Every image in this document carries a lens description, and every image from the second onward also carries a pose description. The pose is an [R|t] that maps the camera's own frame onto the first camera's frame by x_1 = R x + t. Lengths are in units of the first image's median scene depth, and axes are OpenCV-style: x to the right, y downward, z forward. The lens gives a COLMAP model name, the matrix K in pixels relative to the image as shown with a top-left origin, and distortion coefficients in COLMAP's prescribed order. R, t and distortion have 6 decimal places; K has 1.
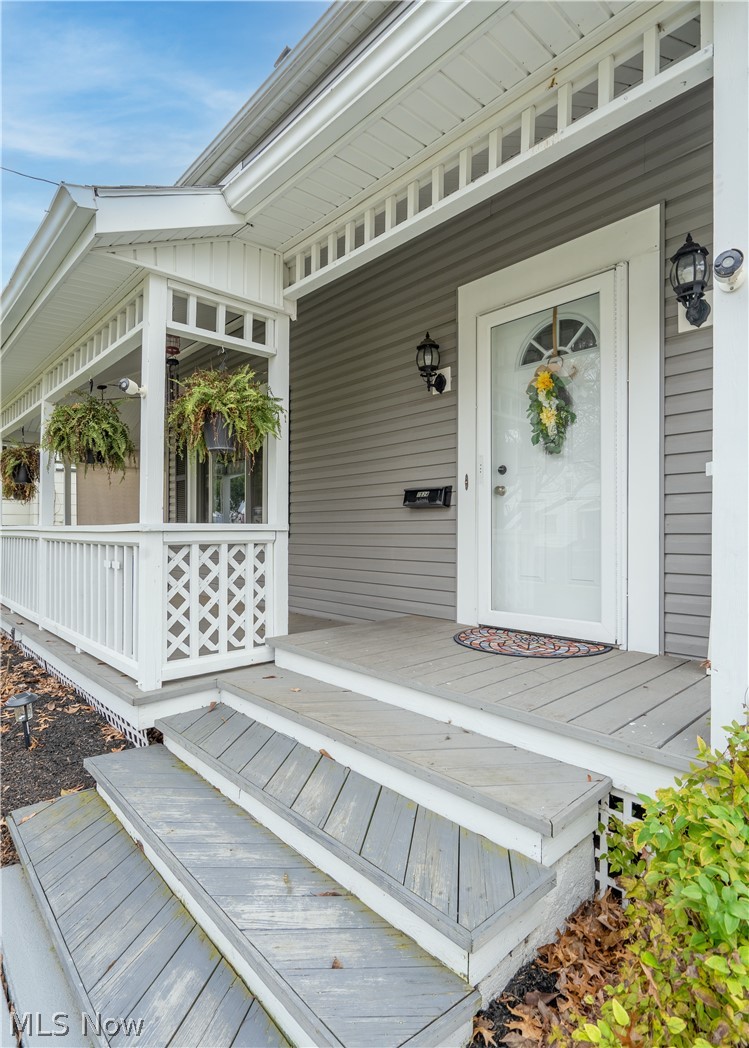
lens RADIAL K [[548.3, 0, 372.2], [0, 548.3, 500.0], [0, 0, 1]] dist [0.003149, 0.000638]
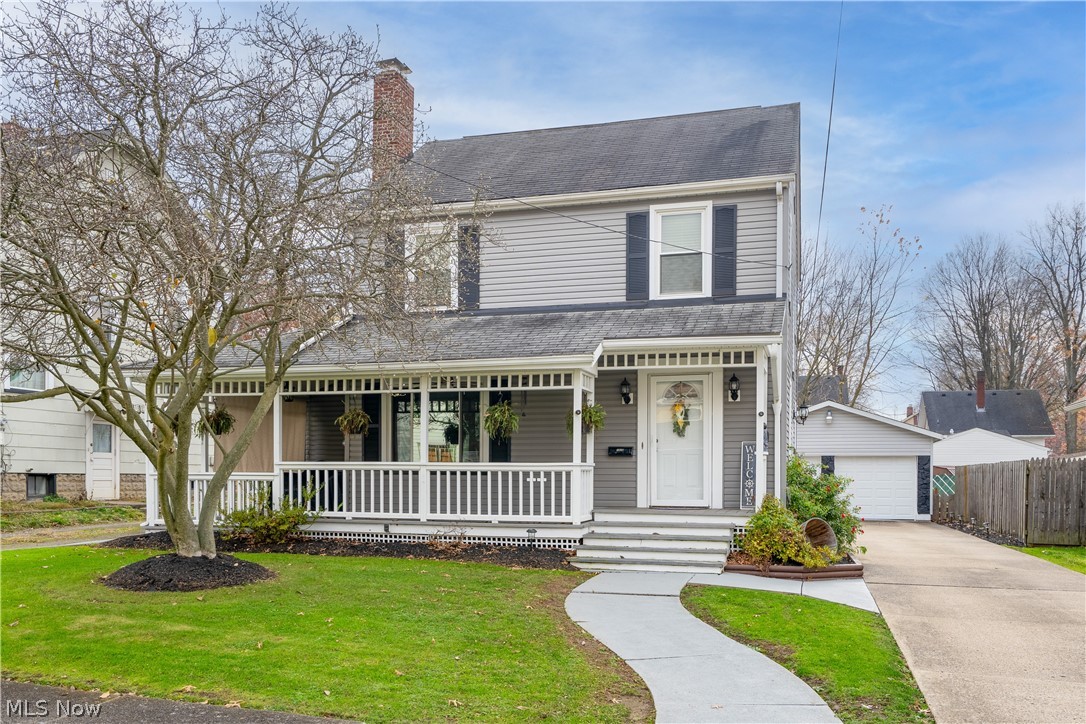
lens RADIAL K [[861.8, 0, 543.0], [0, 861.8, 362.0], [0, 0, 1]] dist [0.004070, 0.000233]
pose [[0.864061, 0.069355, 0.498587, -2.230469], [-0.032370, 0.996069, -0.082459, -0.077767], [-0.502346, 0.055110, 0.862909, -2.138264]]
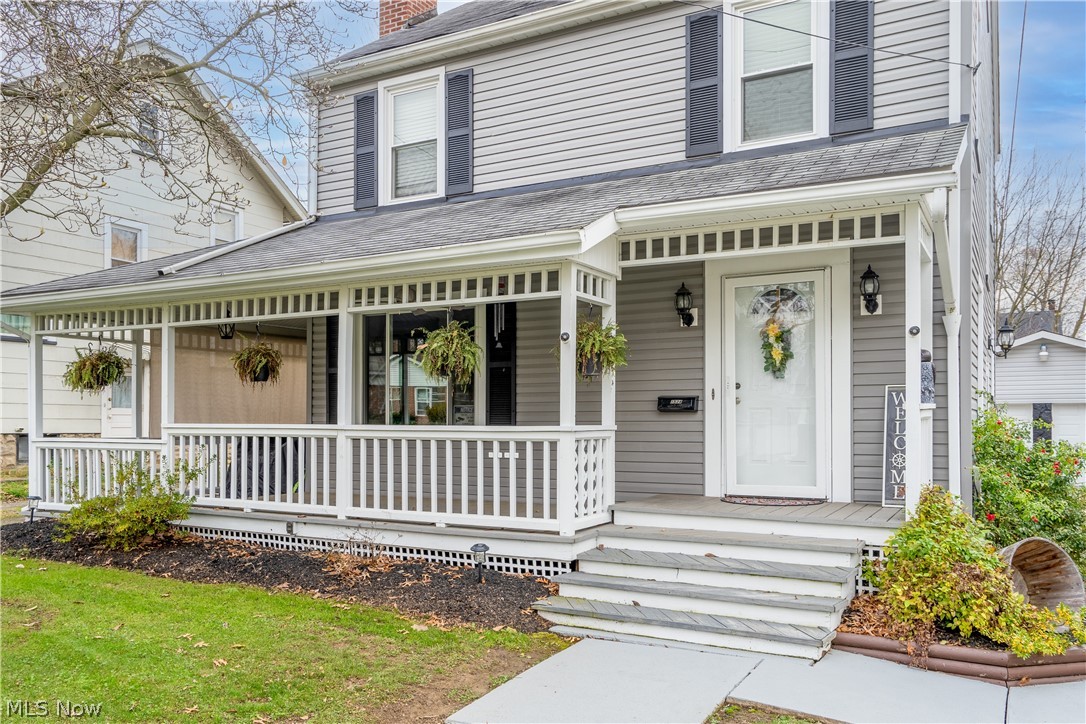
lens RADIAL K [[840.6, 0, 543.5], [0, 840.6, 346.3], [0, 0, 1]] dist [0.008875, 0.008181]
pose [[0.949993, 0.028255, 0.310992, -0.997136], [-0.017475, 0.999148, -0.037398, -0.073283], [-0.311783, 0.030093, 0.949677, -0.988788]]
